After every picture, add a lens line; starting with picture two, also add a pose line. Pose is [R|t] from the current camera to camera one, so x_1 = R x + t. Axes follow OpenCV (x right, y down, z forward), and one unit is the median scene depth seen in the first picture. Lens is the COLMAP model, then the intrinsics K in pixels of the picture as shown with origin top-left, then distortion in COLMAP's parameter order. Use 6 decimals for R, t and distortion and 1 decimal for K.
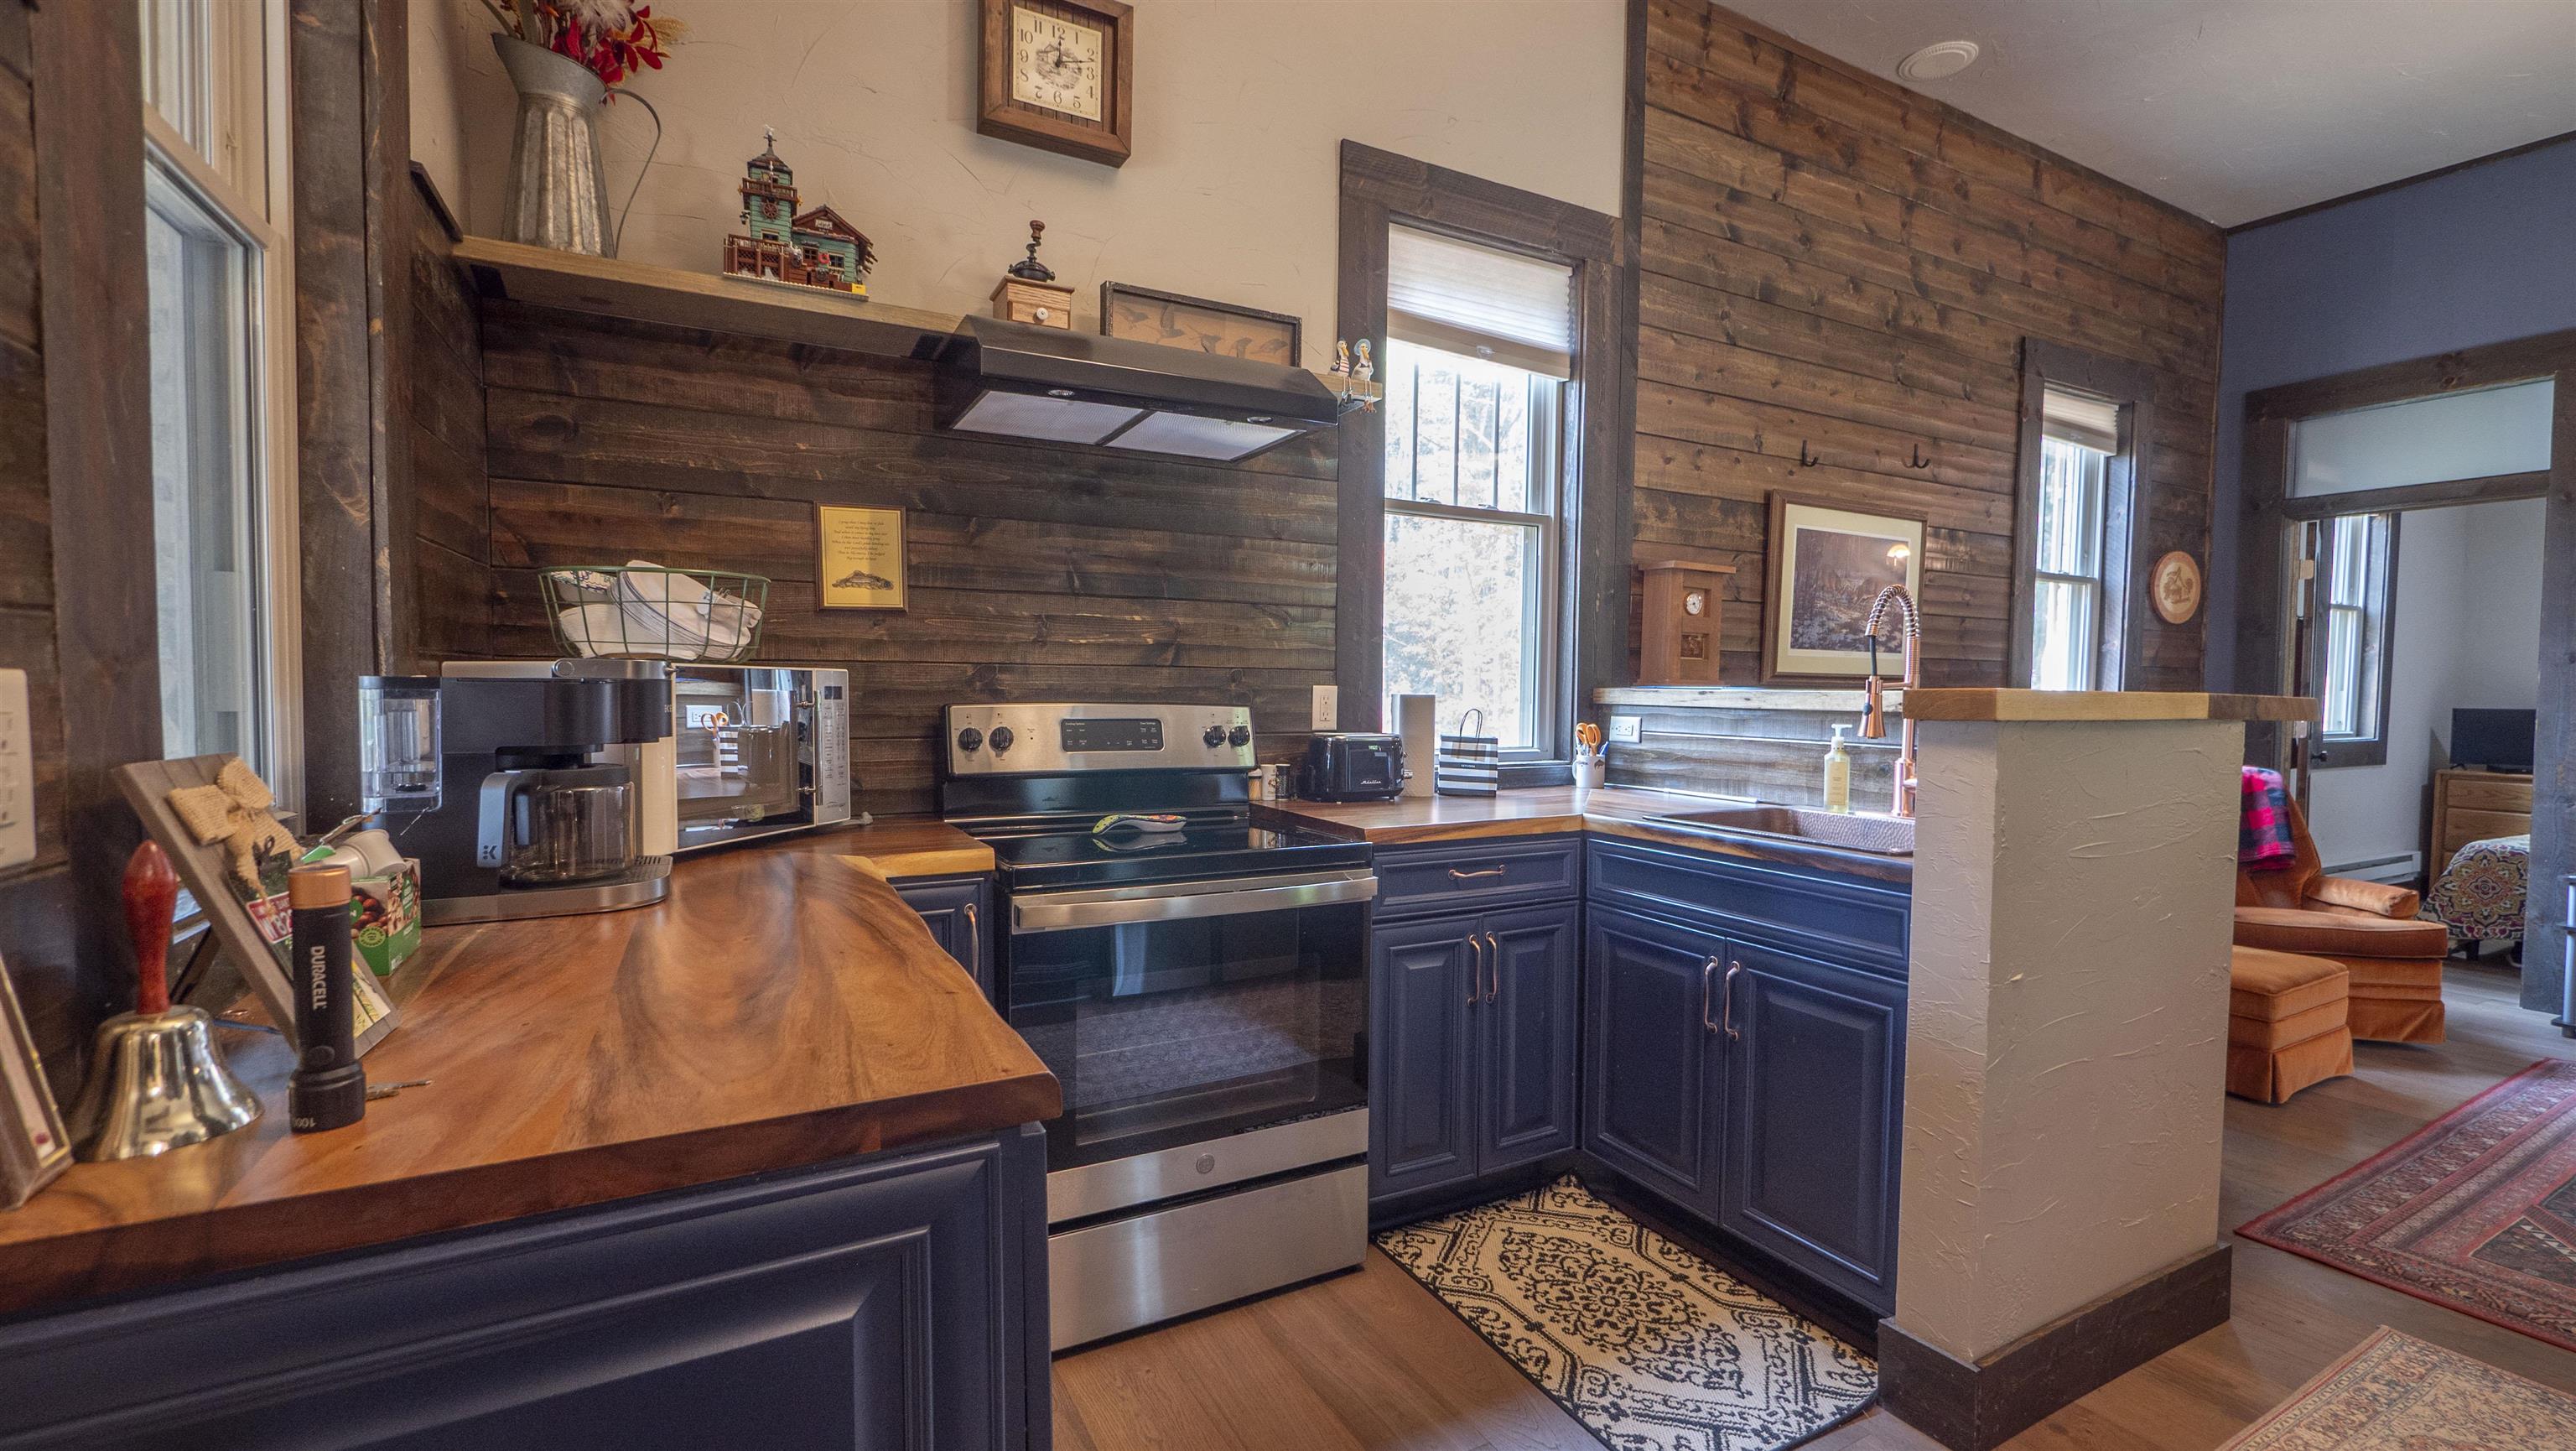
lens RADIAL K [[1086.1, 0, 1301.7], [0, 1086.1, 732.8], [0, 0, 1]] dist [-0.008122, 0.001991]
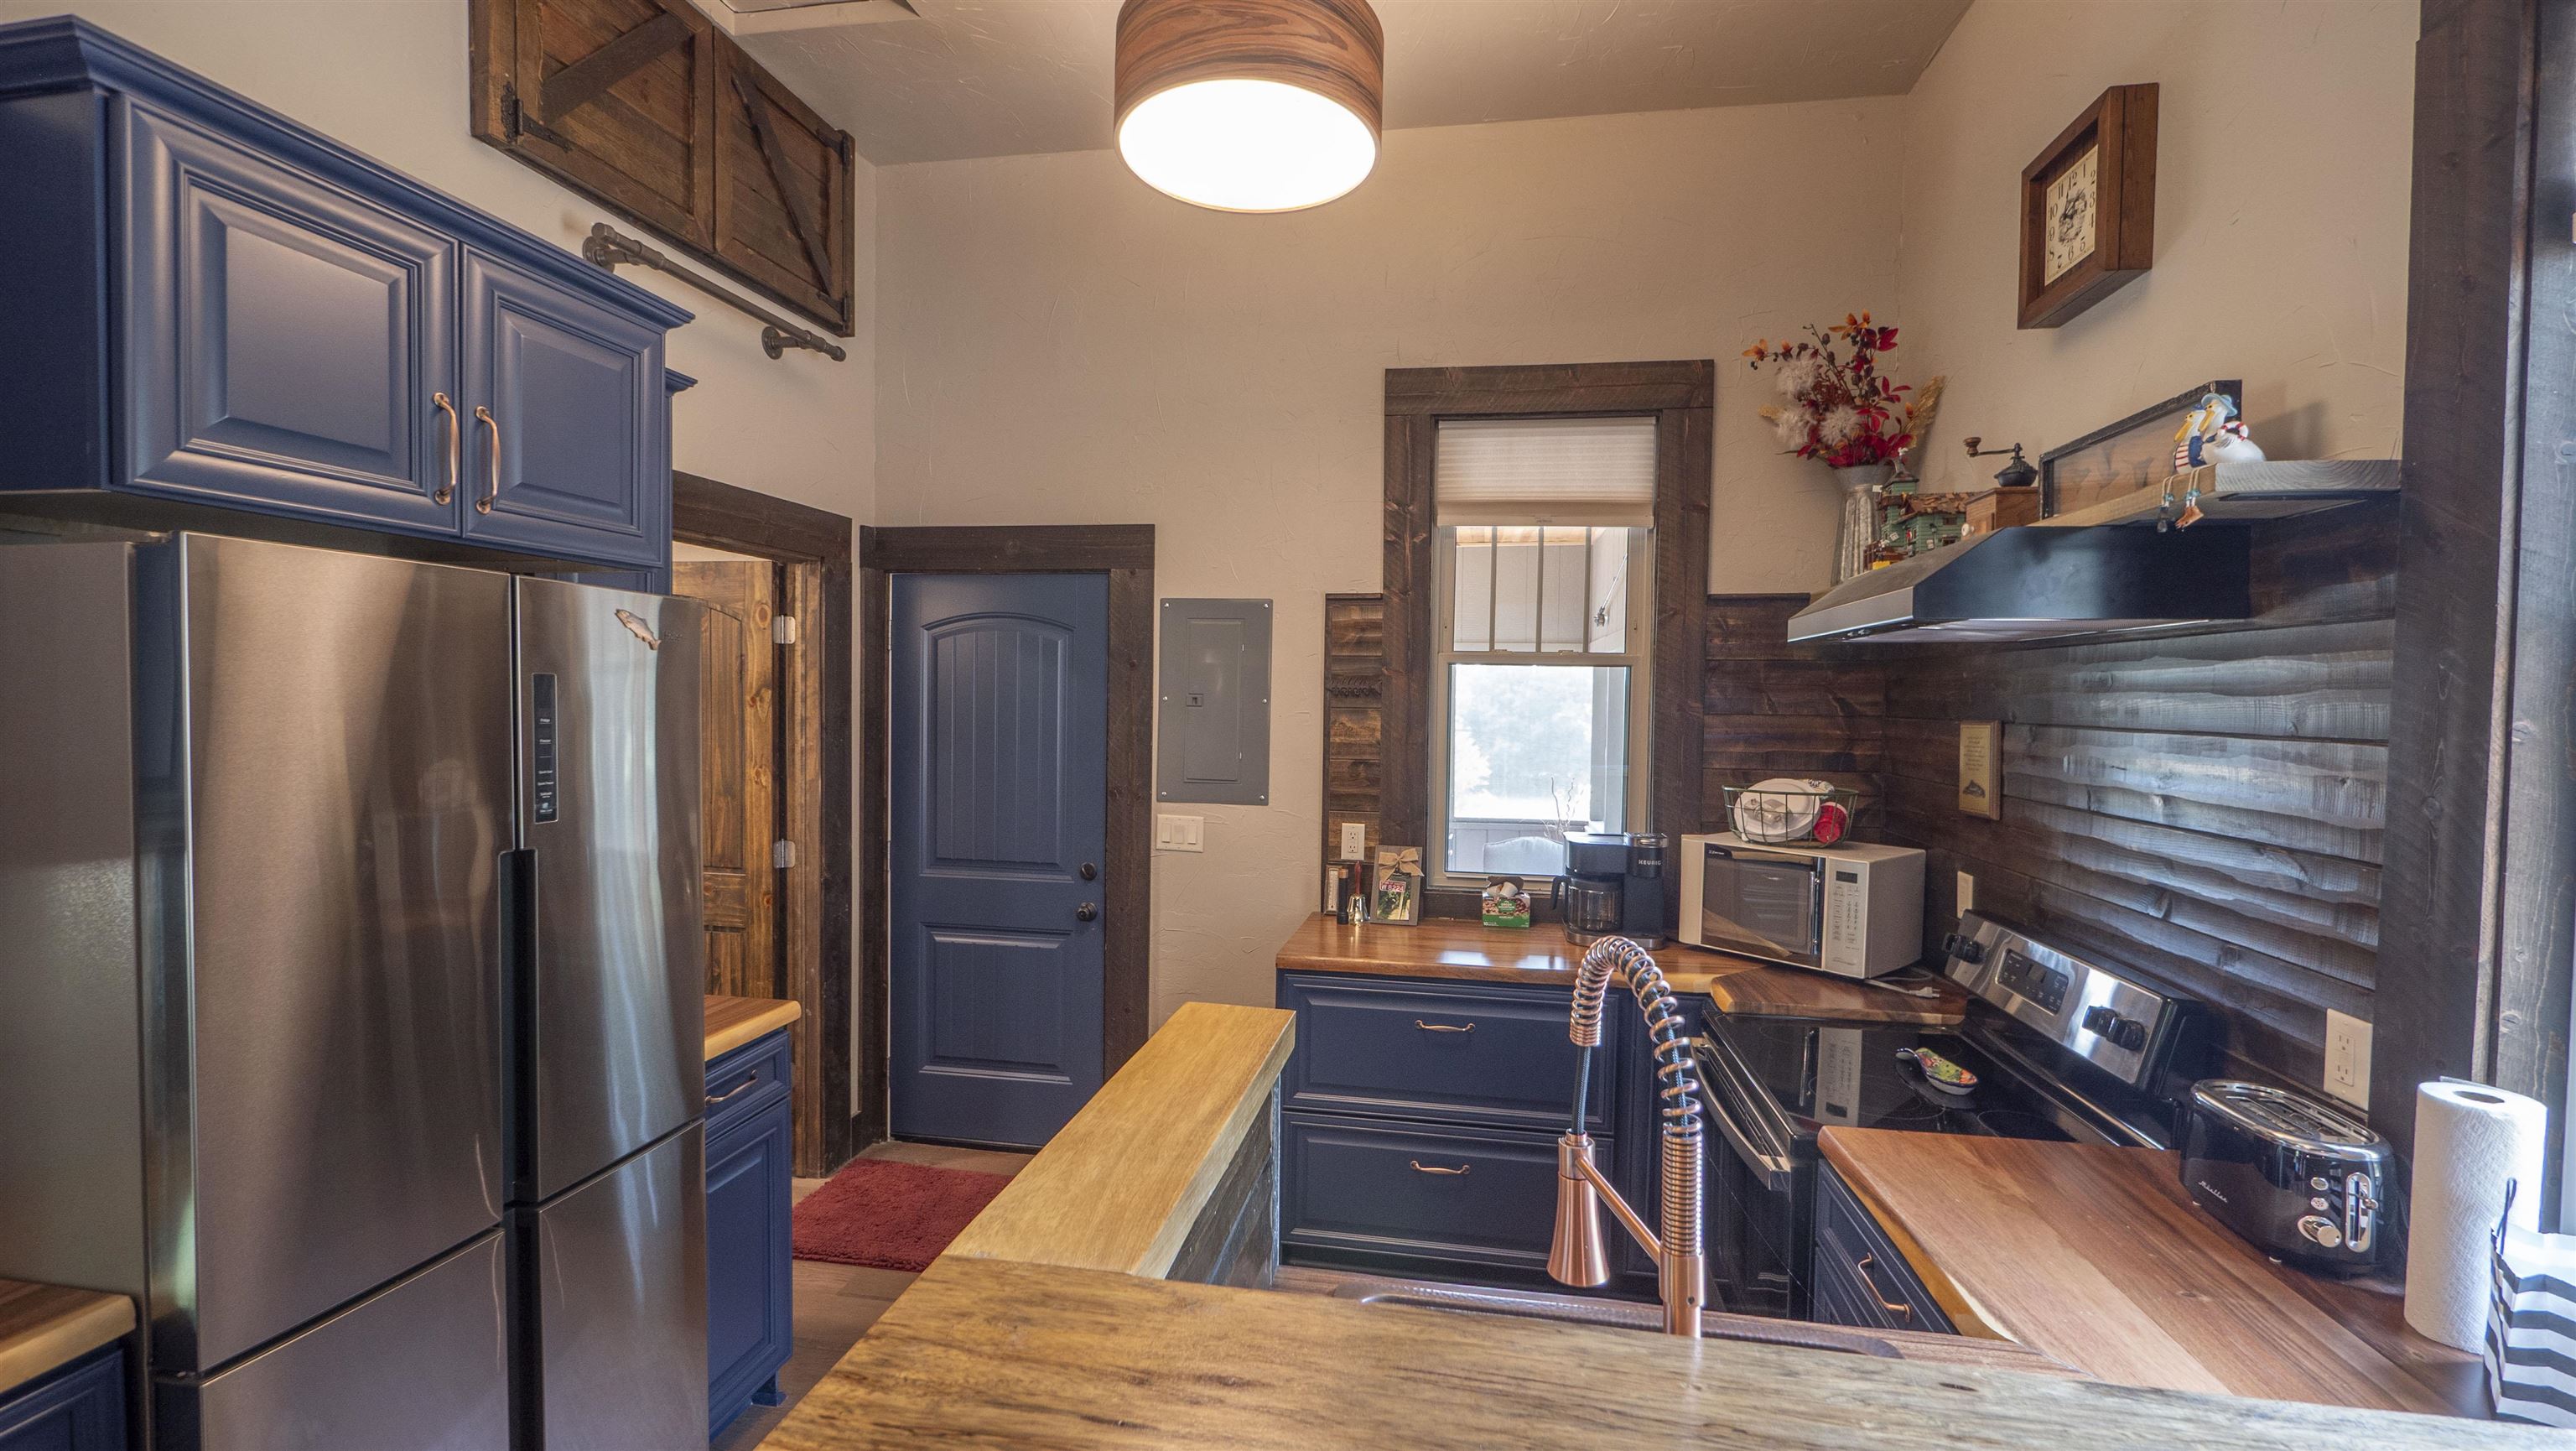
lens RADIAL K [[1086.1, 0, 1310.6], [0, 1086.1, 727.0], [0, 0, 1]] dist [-0.008122, 0.001991]
pose [[-0.609107, 0.005393, -0.793070, 0.705690], [-0.056658, 0.997126, 0.050296, -0.172592], [0.791062, 0.075569, -0.607051, 0.883876]]
